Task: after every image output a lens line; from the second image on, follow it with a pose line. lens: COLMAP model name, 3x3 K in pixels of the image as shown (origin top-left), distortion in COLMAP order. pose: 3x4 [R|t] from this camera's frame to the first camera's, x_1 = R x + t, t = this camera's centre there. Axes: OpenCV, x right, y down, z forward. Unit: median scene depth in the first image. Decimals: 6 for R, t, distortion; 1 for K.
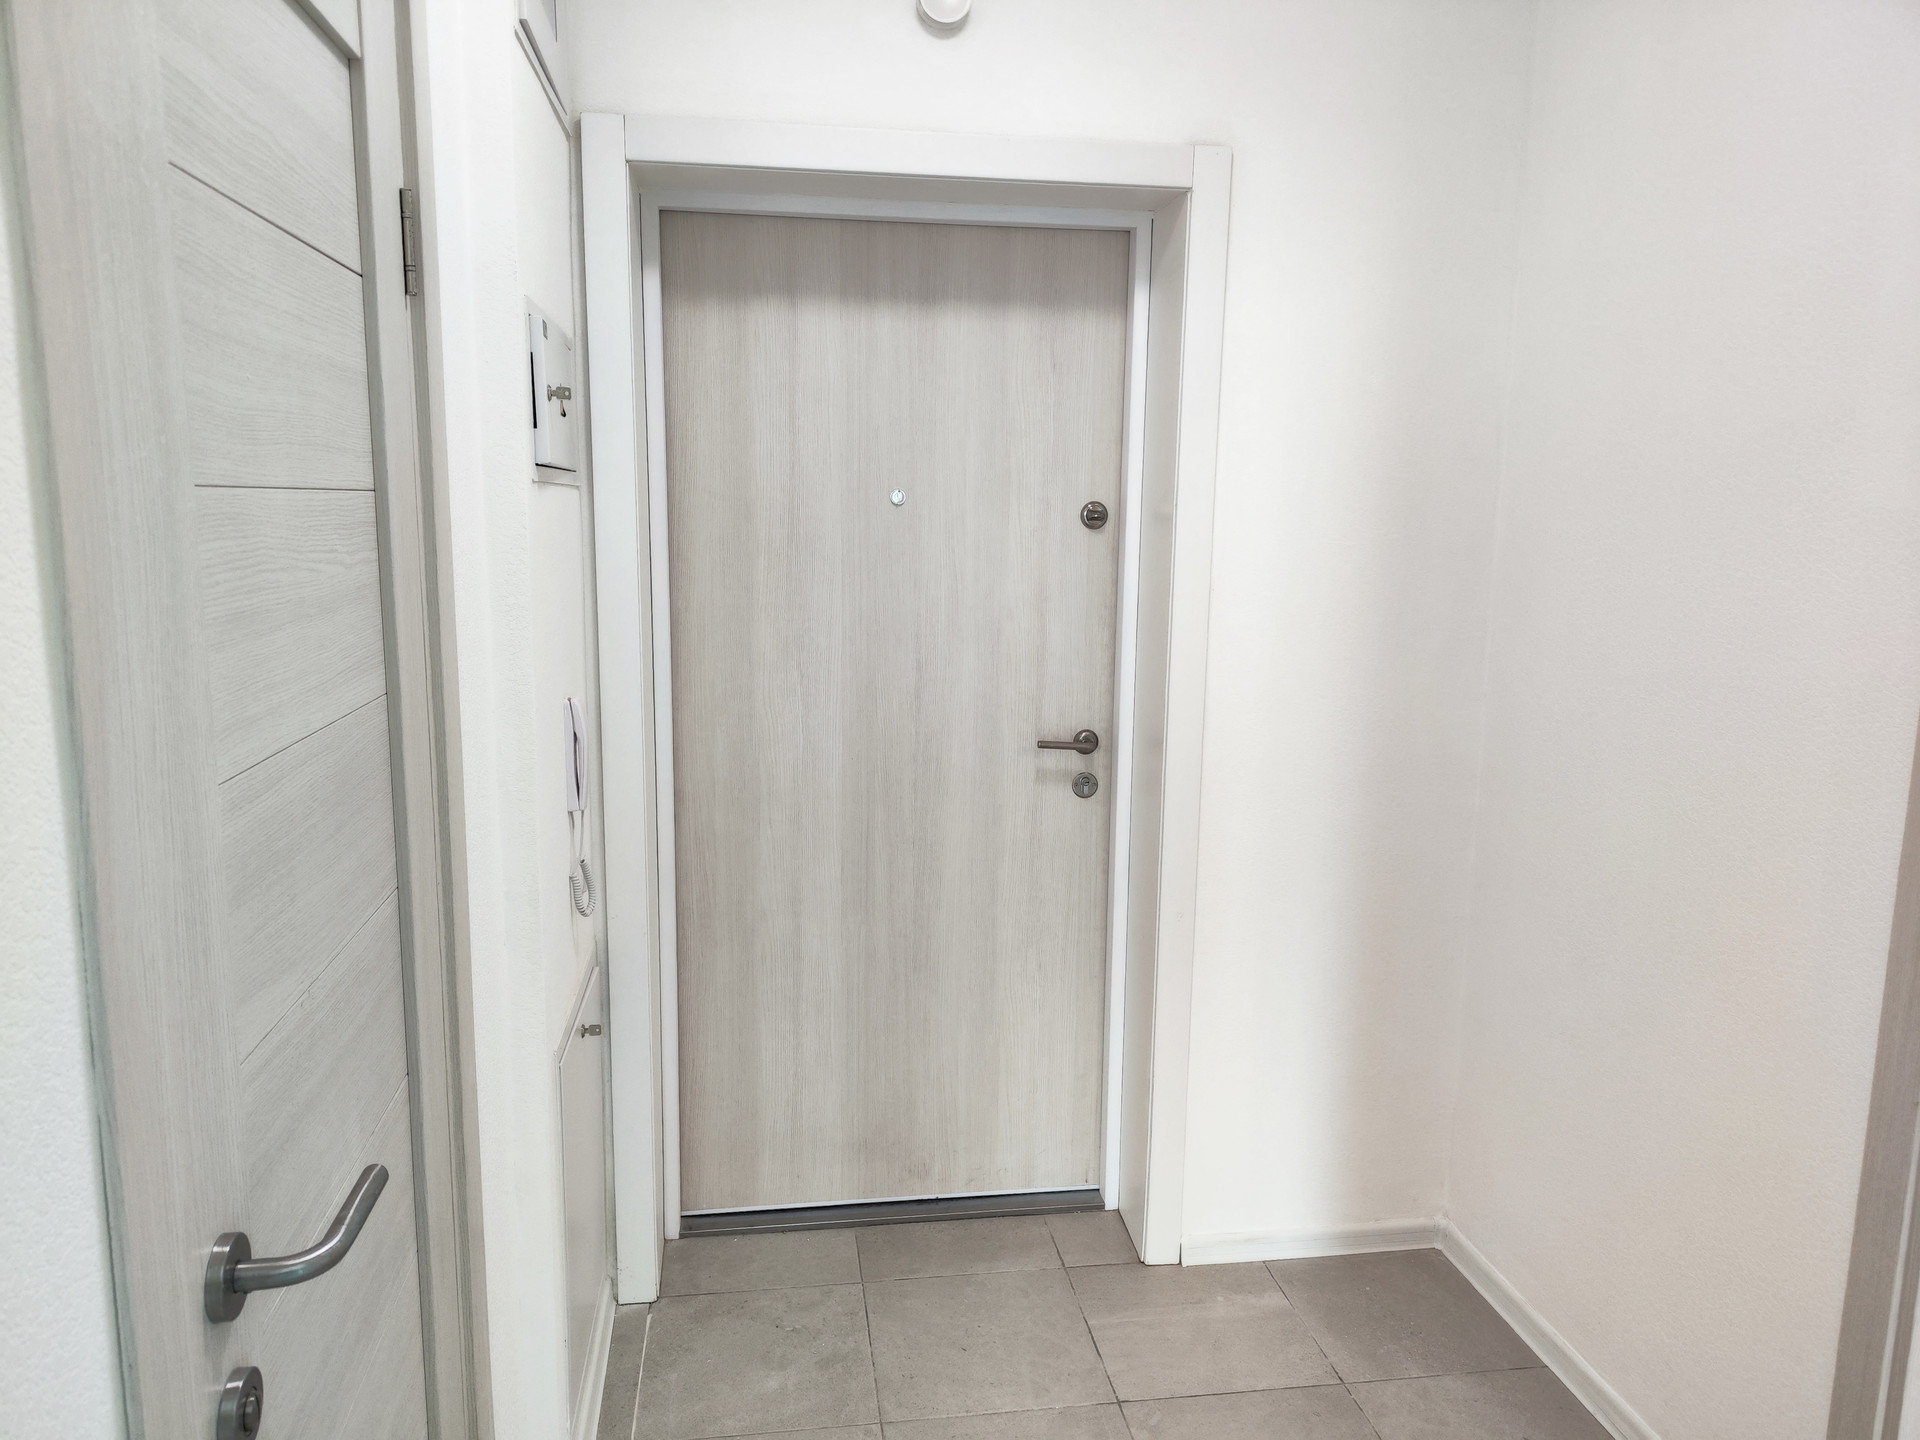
lens RADIAL K [[1353.6, 0, 965.1], [0, 1353.6, 725.8], [0, 0, 1]] dist [0.044142, -0.011581]
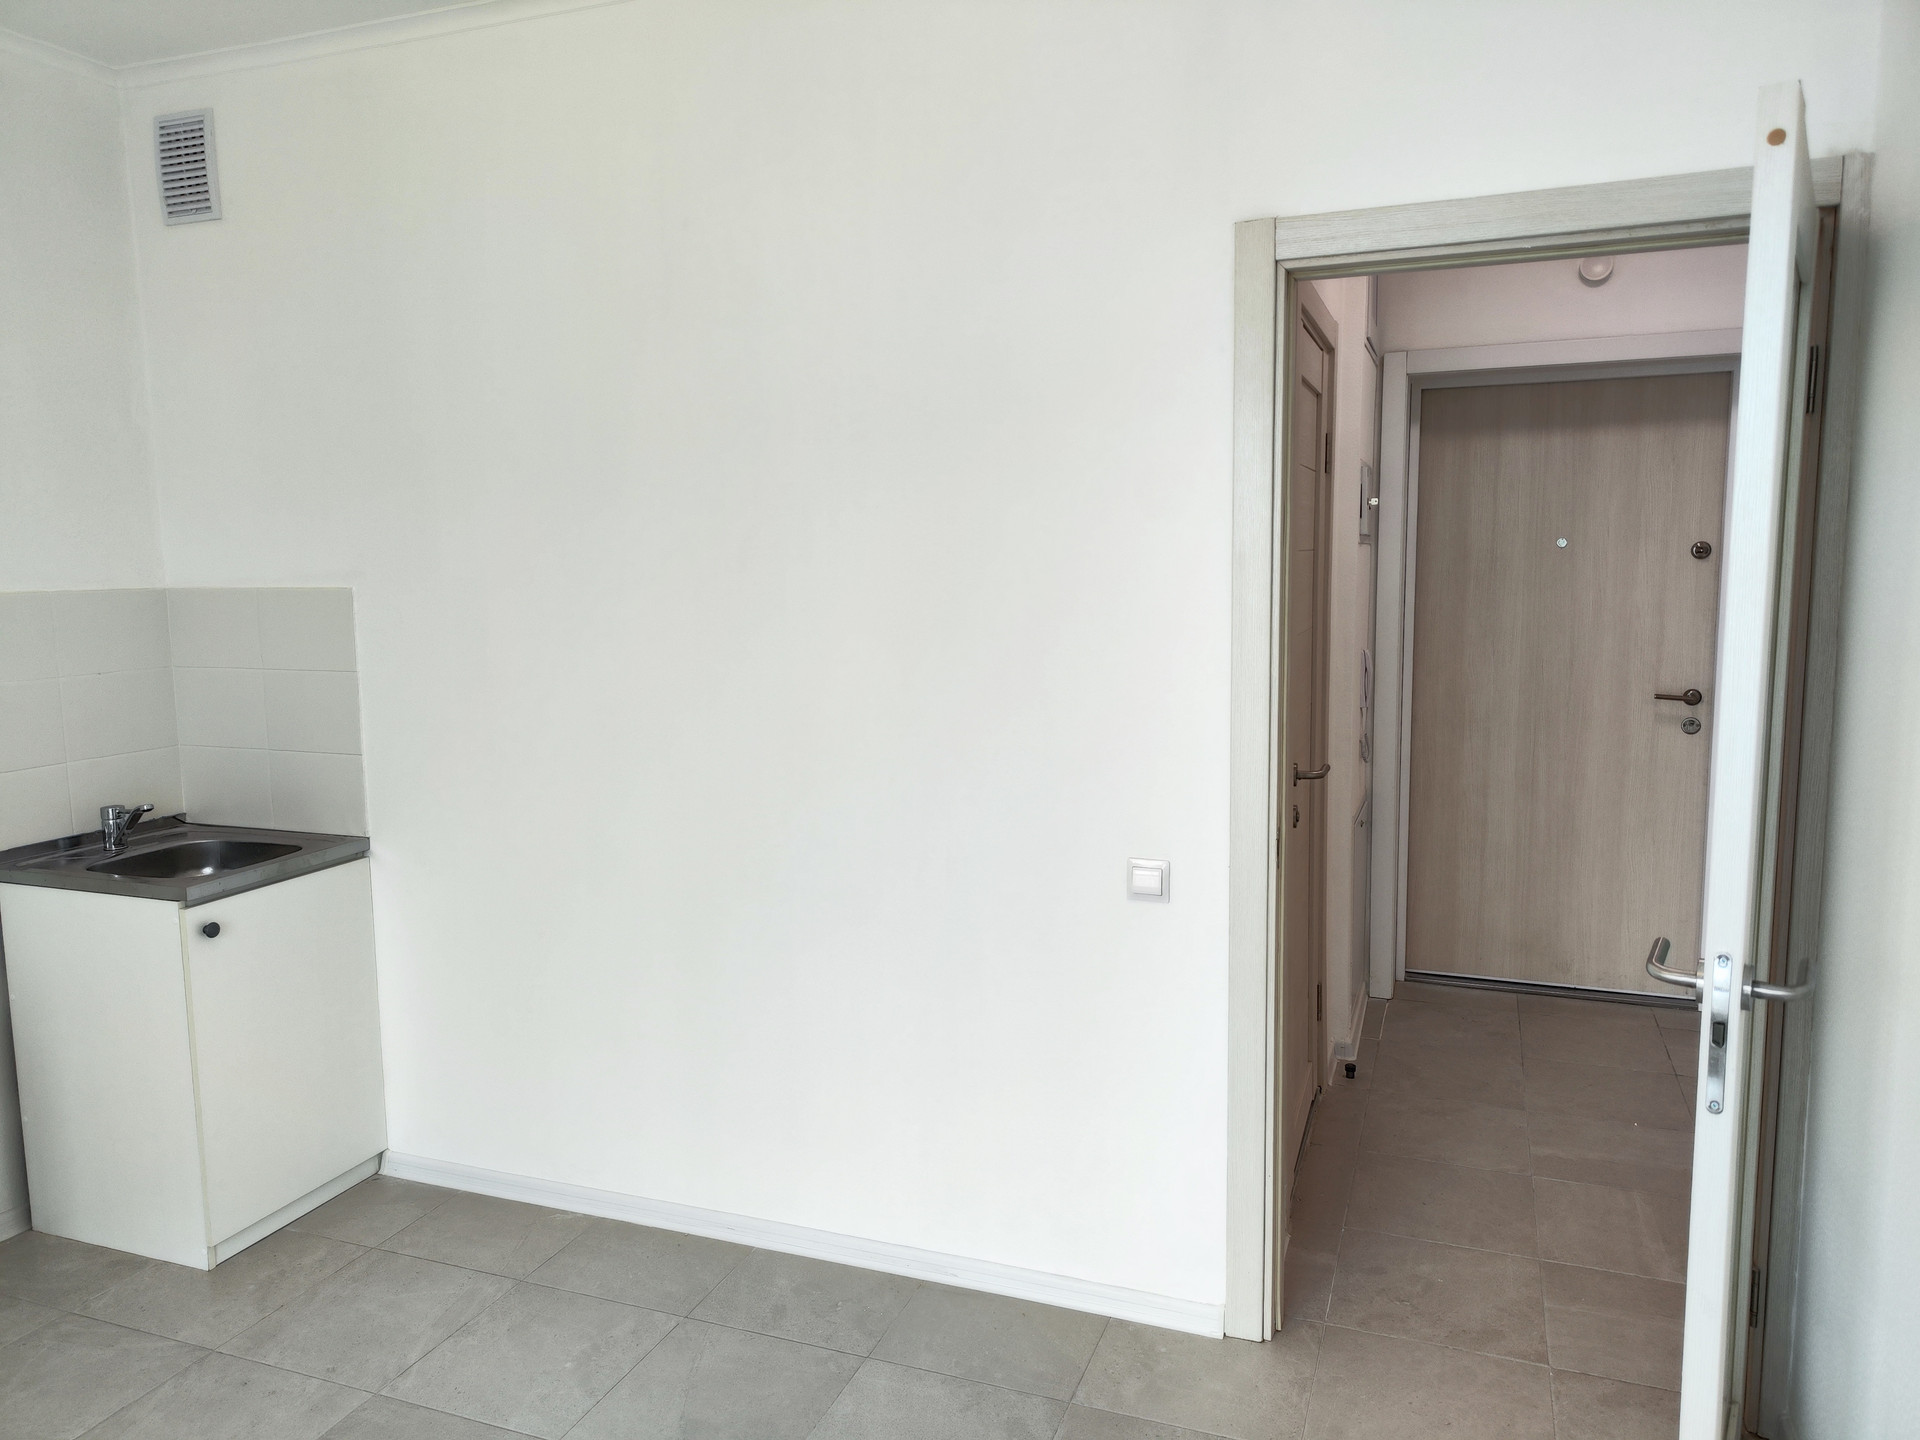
lens RADIAL K [[1353.6, 0, 956.7], [0, 1353.6, 716.3], [0, 0, 1]] dist [0.044142, -0.011581]
pose [[0.869319, 0.033453, -0.493118, 0.133671], [-0.054968, 0.998061, -0.029196, 0.128200], [0.491185, 0.052486, 0.869472, -0.781228]]
